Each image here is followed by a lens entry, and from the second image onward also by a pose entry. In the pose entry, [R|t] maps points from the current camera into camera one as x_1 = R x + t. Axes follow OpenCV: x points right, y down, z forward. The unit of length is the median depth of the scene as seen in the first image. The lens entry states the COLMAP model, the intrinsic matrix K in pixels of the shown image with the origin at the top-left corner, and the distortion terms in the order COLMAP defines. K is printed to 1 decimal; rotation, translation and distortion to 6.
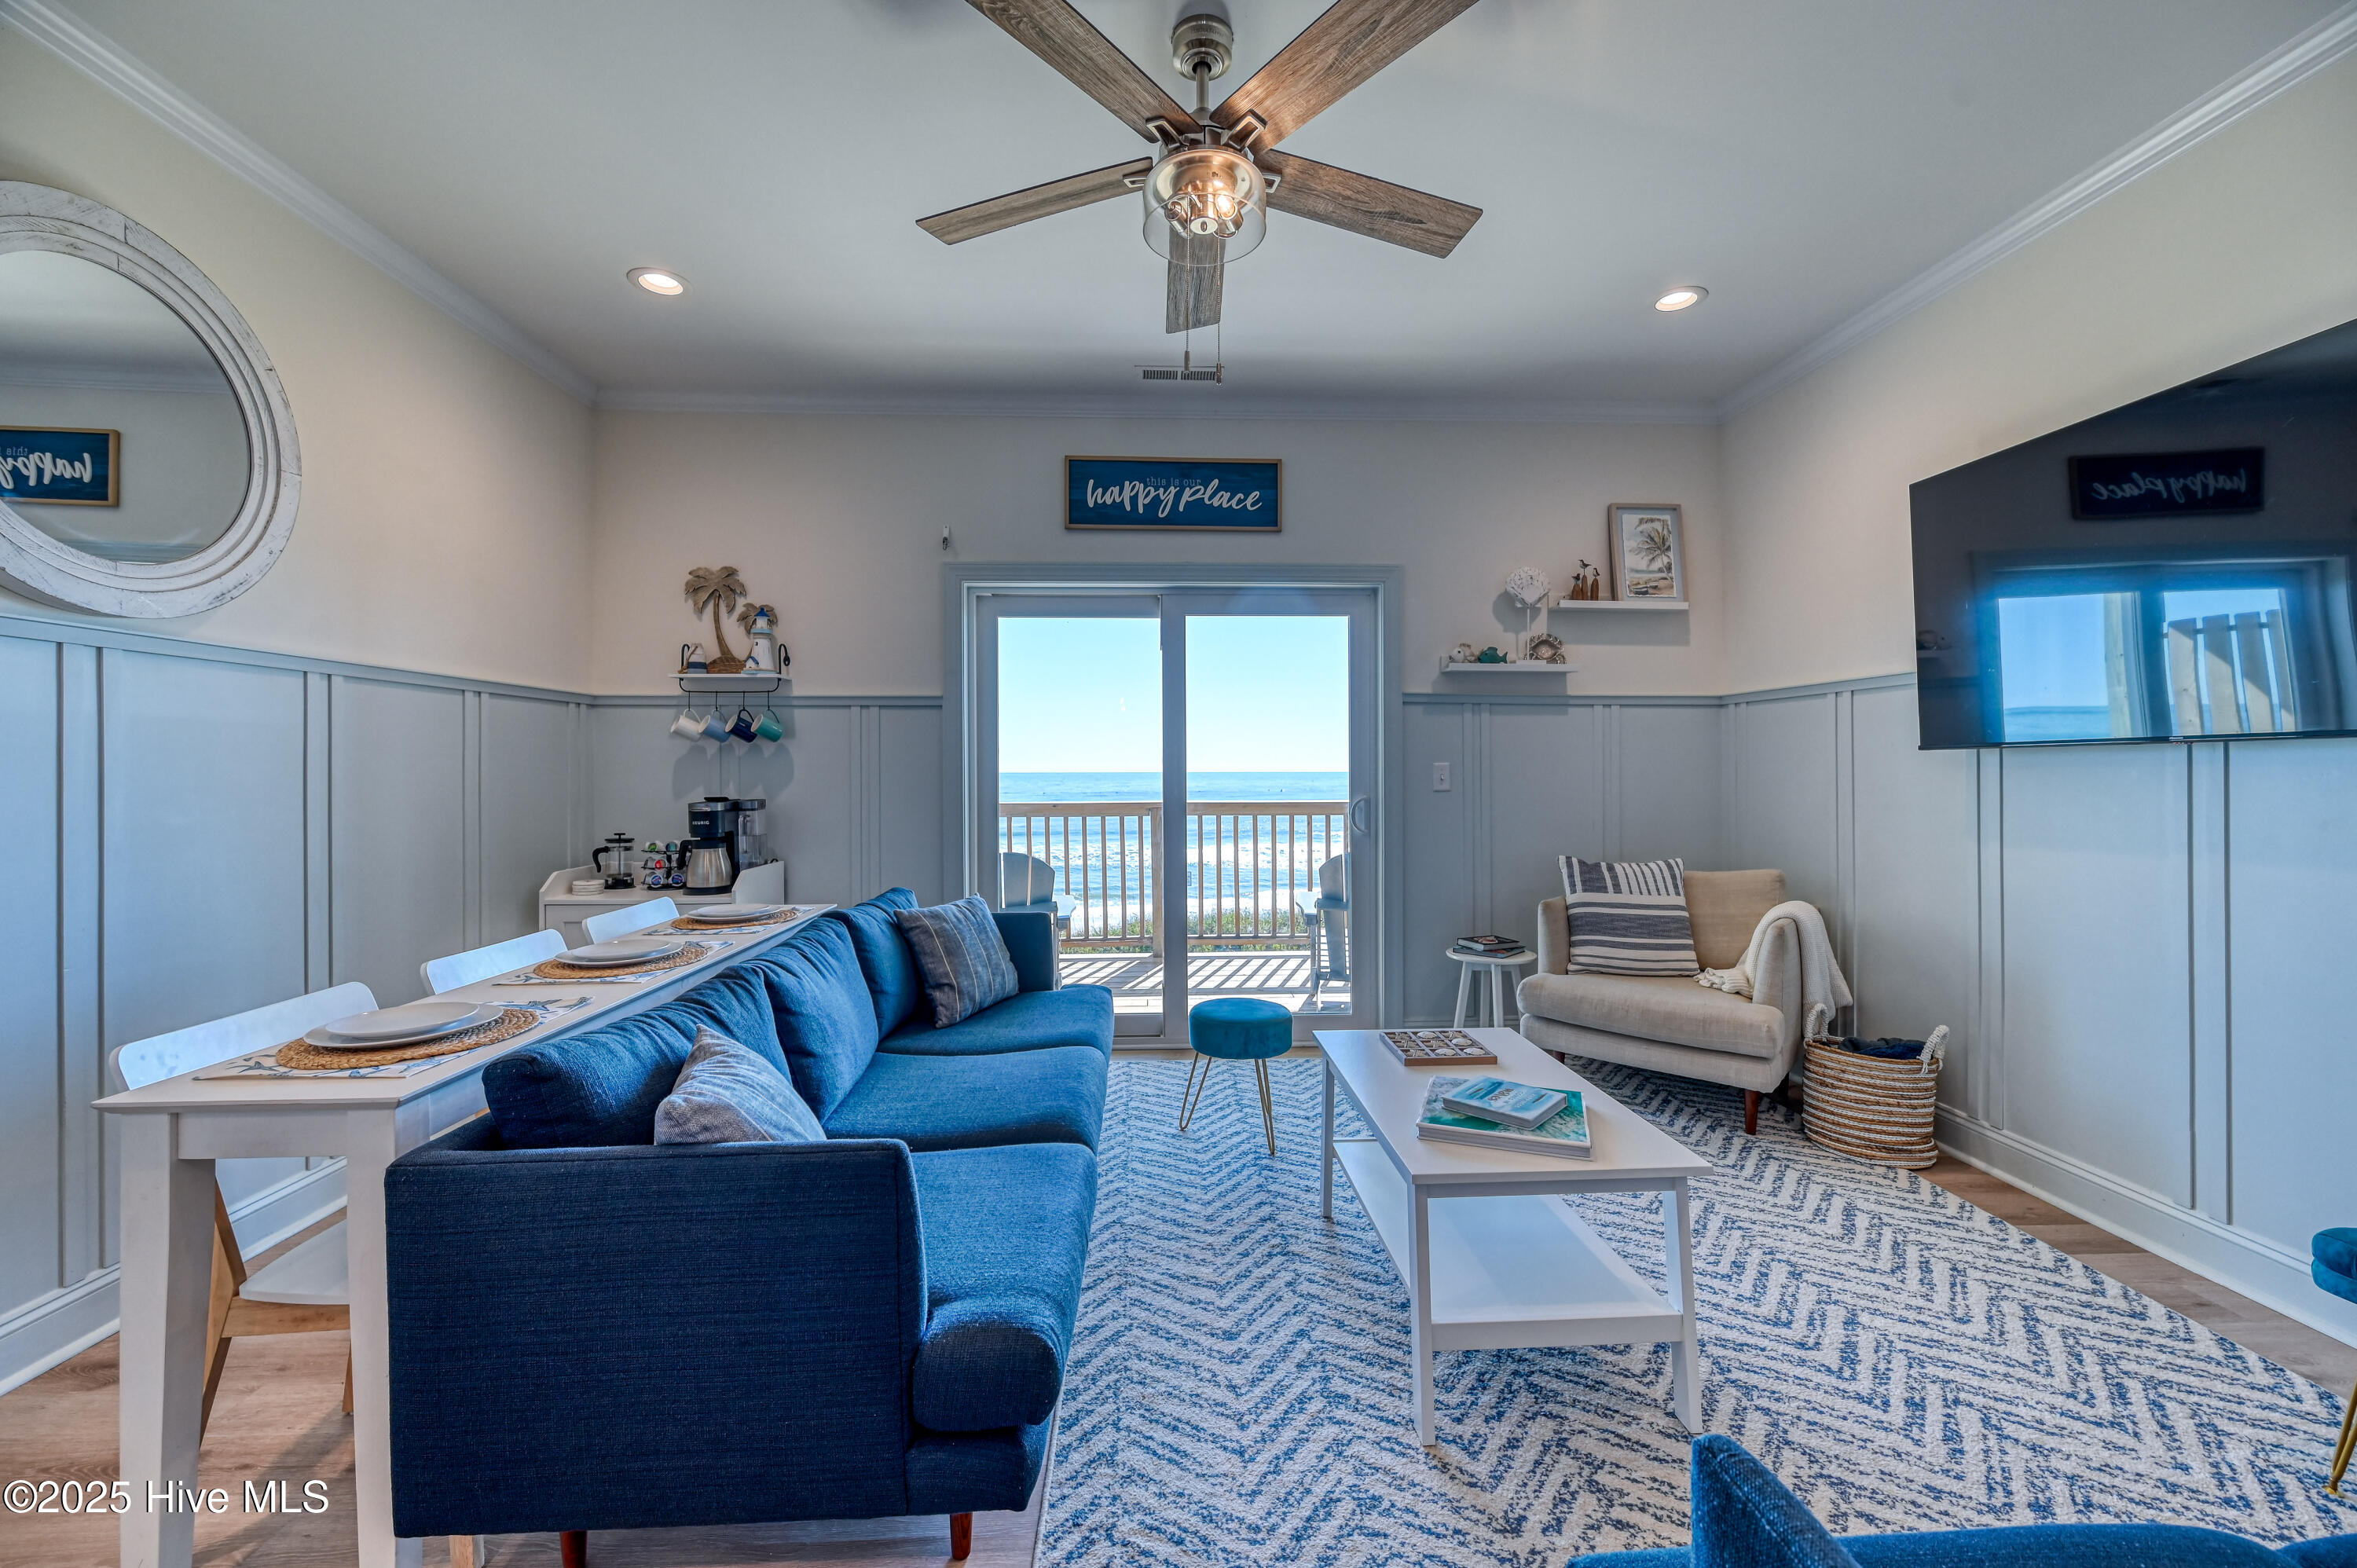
lens RADIAL K [[936.6, 0, 1177.6], [0, 936.6, 770.3], [0, 0, 1]] dist [-0.000248, 0.000638]
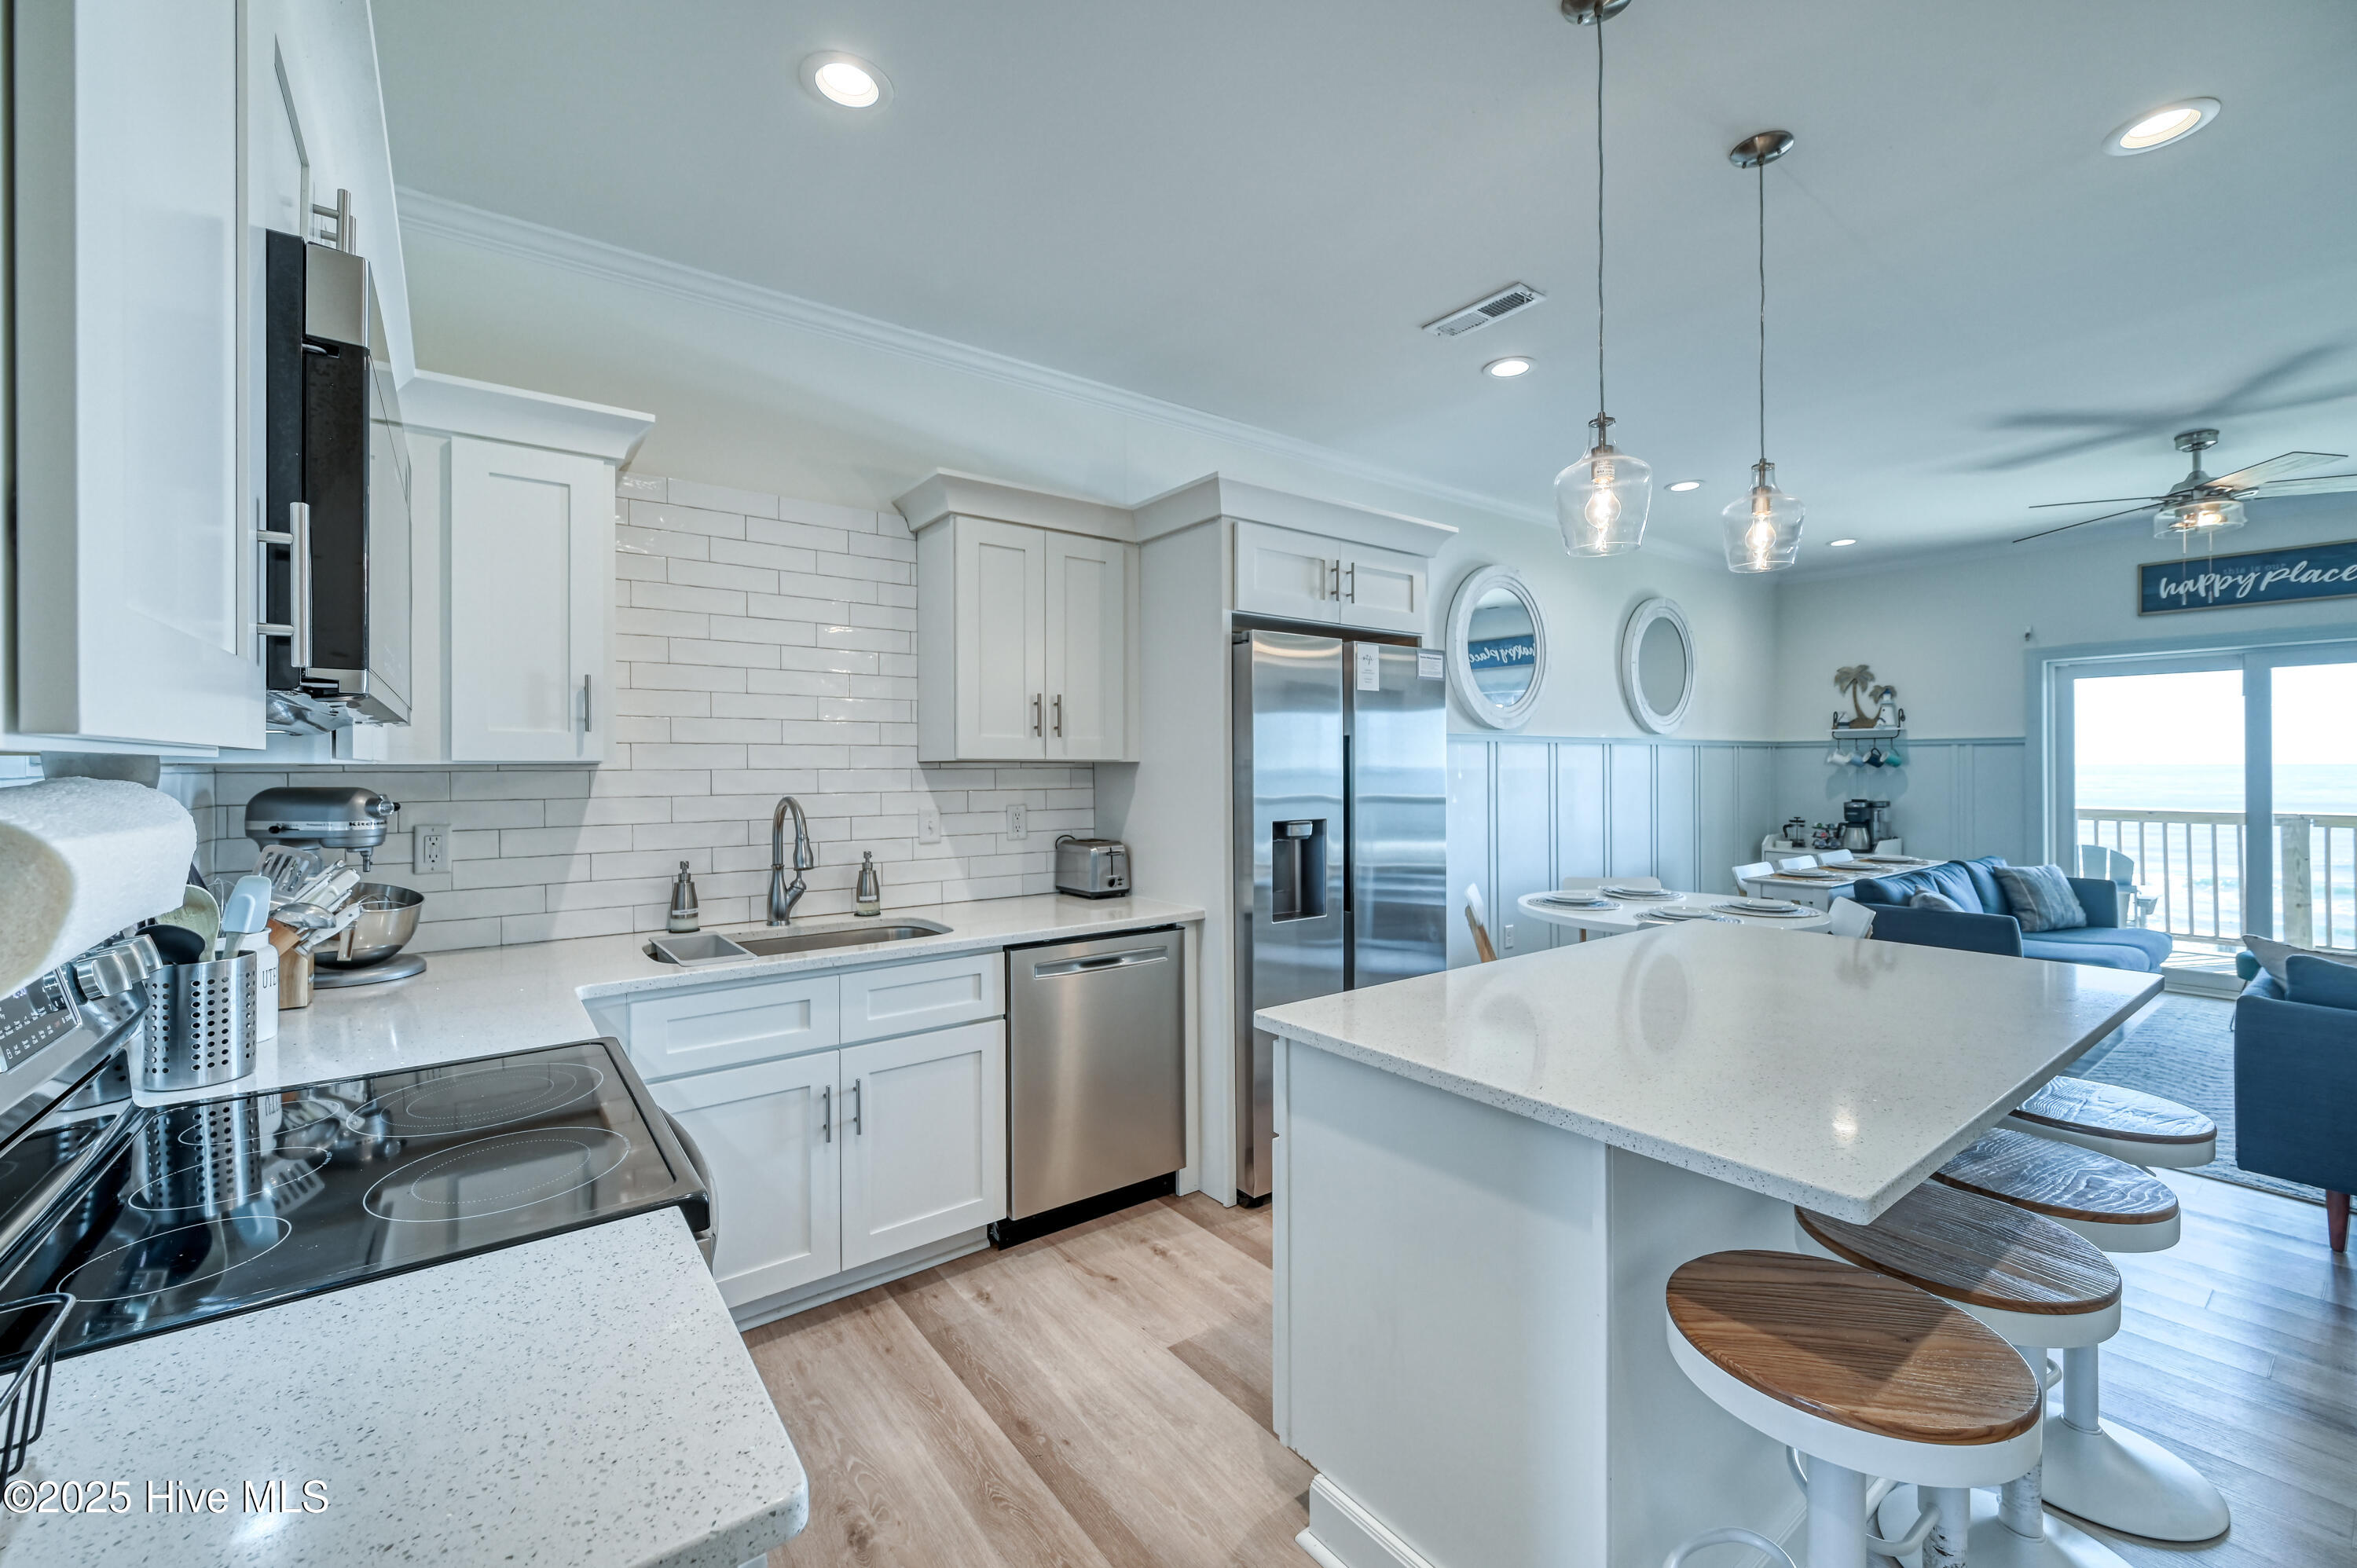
lens RADIAL K [[936.6, 0, 1188.1], [0, 936.6, 761.7], [0, 0, 1]] dist [-0.000248, 0.000638]
pose [[0.565961, -0.002911, -0.824427, 0.247865], [0.002716, 0.999995, -0.001666, -0.041996], [0.824427, -0.001297, 0.565966, -1.039358]]
